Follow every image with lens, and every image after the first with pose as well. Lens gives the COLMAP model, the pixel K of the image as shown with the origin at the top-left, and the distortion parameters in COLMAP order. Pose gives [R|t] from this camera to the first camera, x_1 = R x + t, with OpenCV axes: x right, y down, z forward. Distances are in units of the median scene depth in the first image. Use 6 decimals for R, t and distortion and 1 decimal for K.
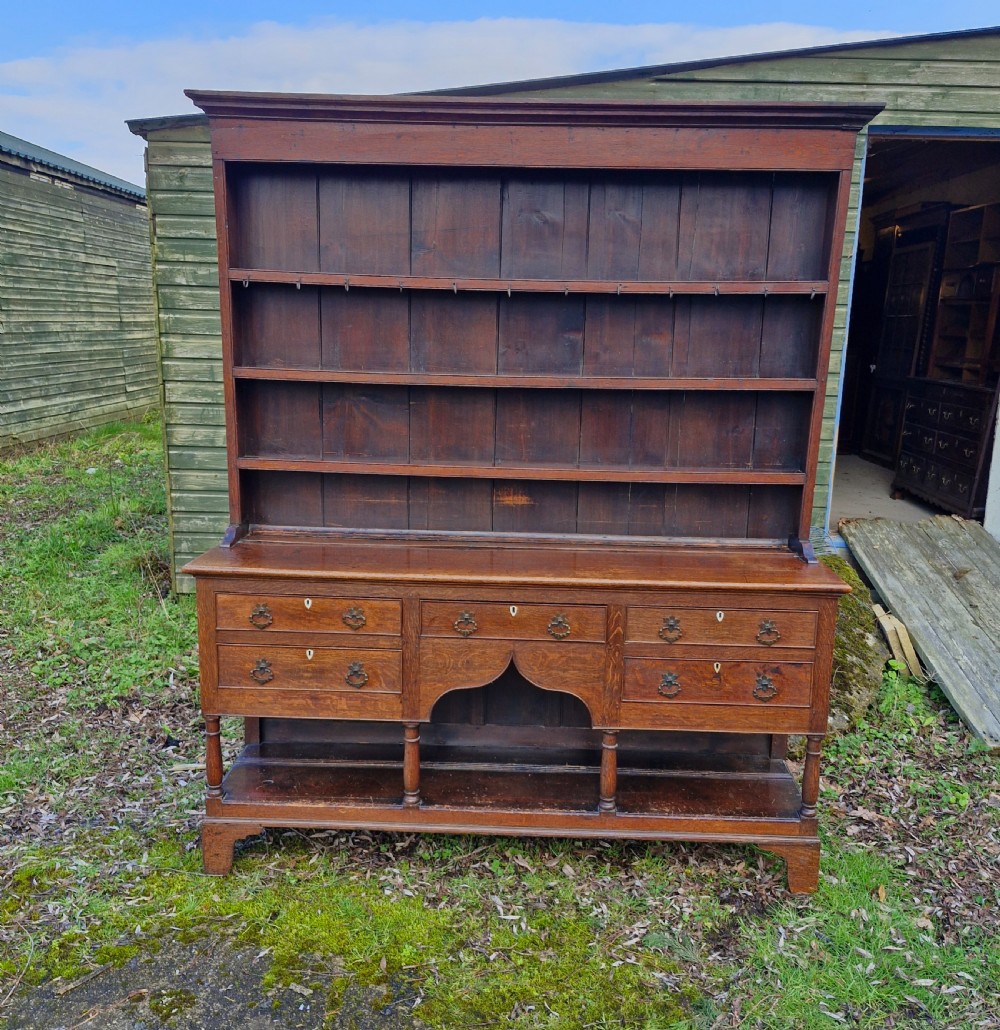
lens RADIAL K [[992.3, 0, 510.6], [0, 992.3, 544.2], [0, 0, 1]] dist [0.114217, -0.167444]
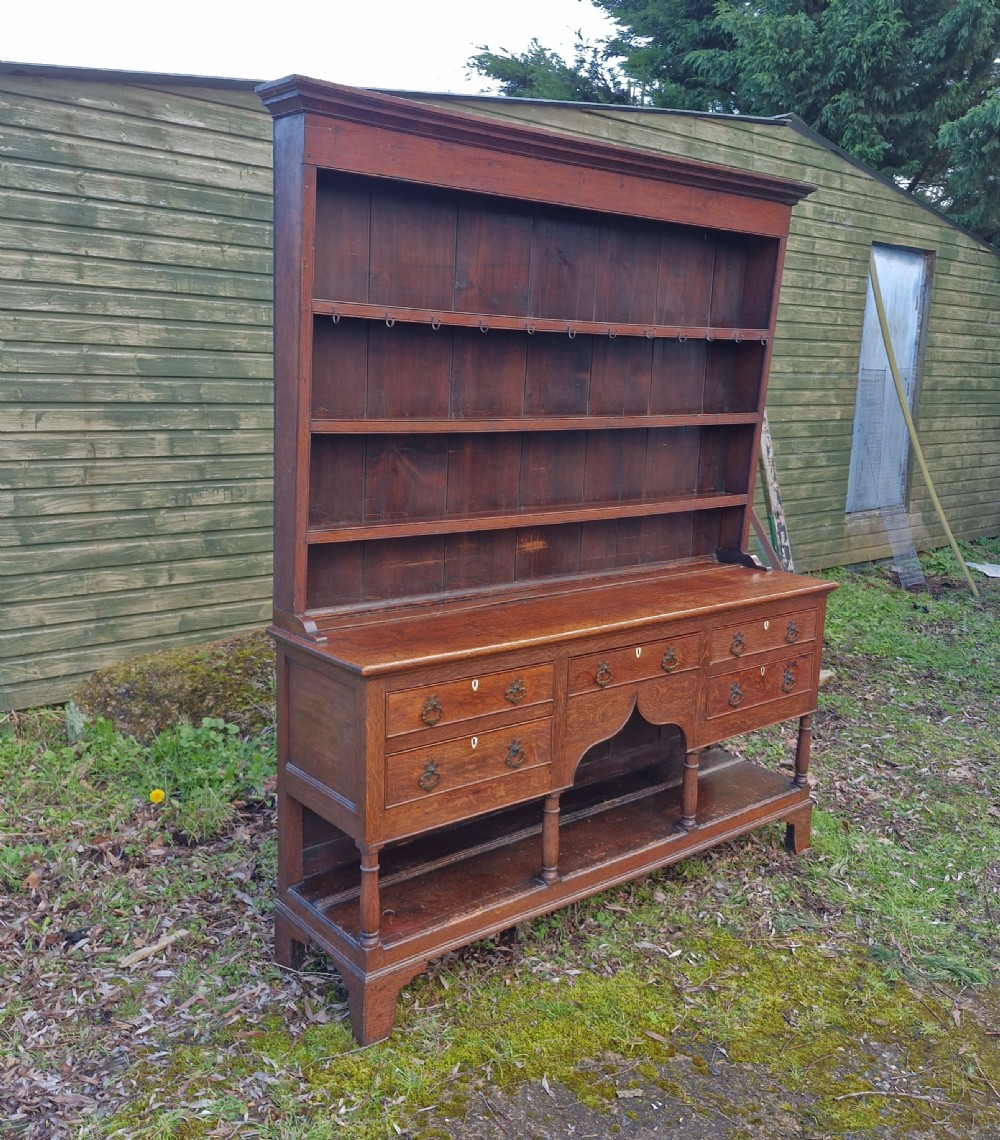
lens RADIAL K [[1043.0, 0, 487.6], [0, 1043.0, 566.2], [0, 0, 1]] dist [0.130191, -0.191961]
pose [[0.761674, -0.122261, 0.636322, -0.746467], [0.128257, 0.991054, 0.036894, -0.074876], [-0.635140, 0.053512, 0.770541, 0.270059]]
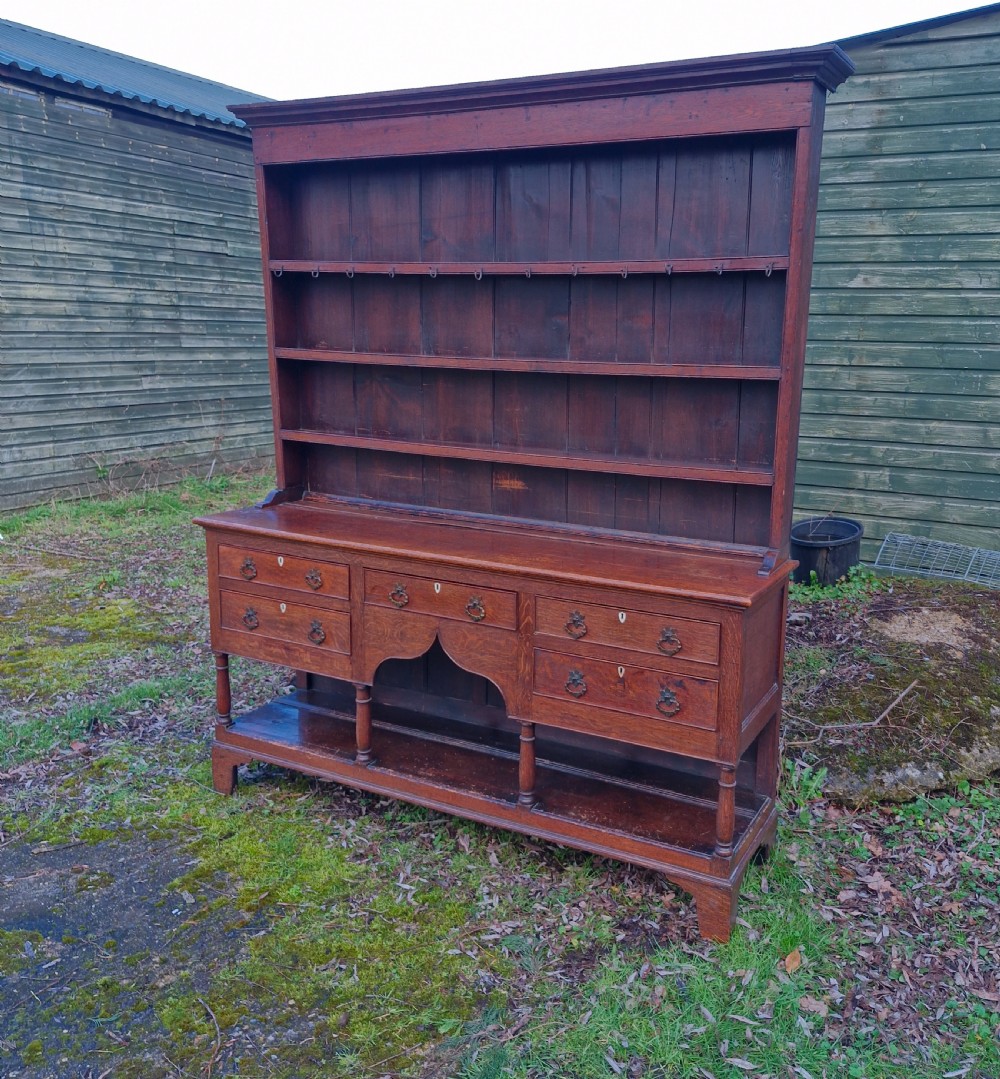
lens RADIAL K [[990.4, 0, 553.9], [0, 990.4, 539.1], [0, 0, 1]] dist [0.111736, -0.158416]
pose [[0.902003, 0.088057, -0.422654, 0.516753], [-0.092968, 0.995628, 0.009025, -0.002724], [0.421601, 0.031152, 0.906246, 0.124942]]
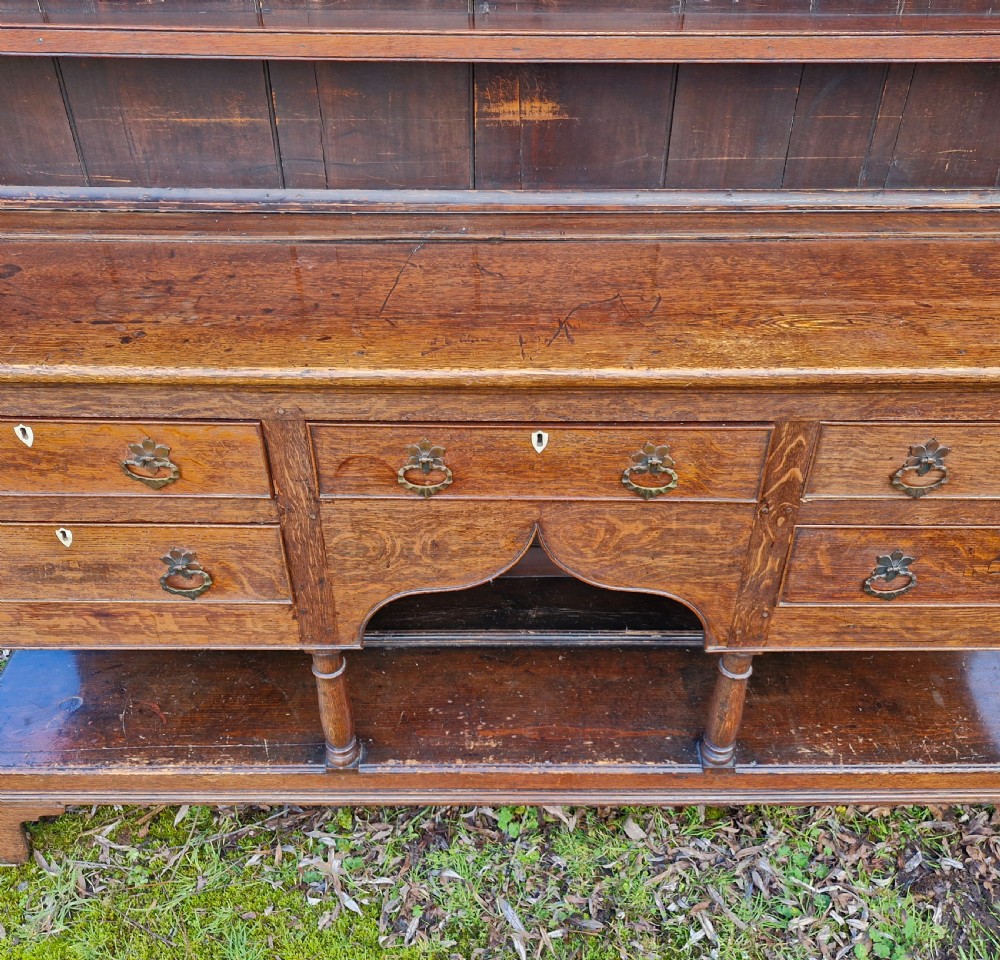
lens RADIAL K [[919.7, 0, 503.0], [0, 919.7, 488.6], [0, 0, 1]] dist [0.117069, -0.181733]
pose [[0.999338, -0.034137, 0.012558, -0.016897], [0.025823, 0.908995, 0.416006, -0.070349], [-0.025616, -0.415407, 0.909275, 0.626718]]
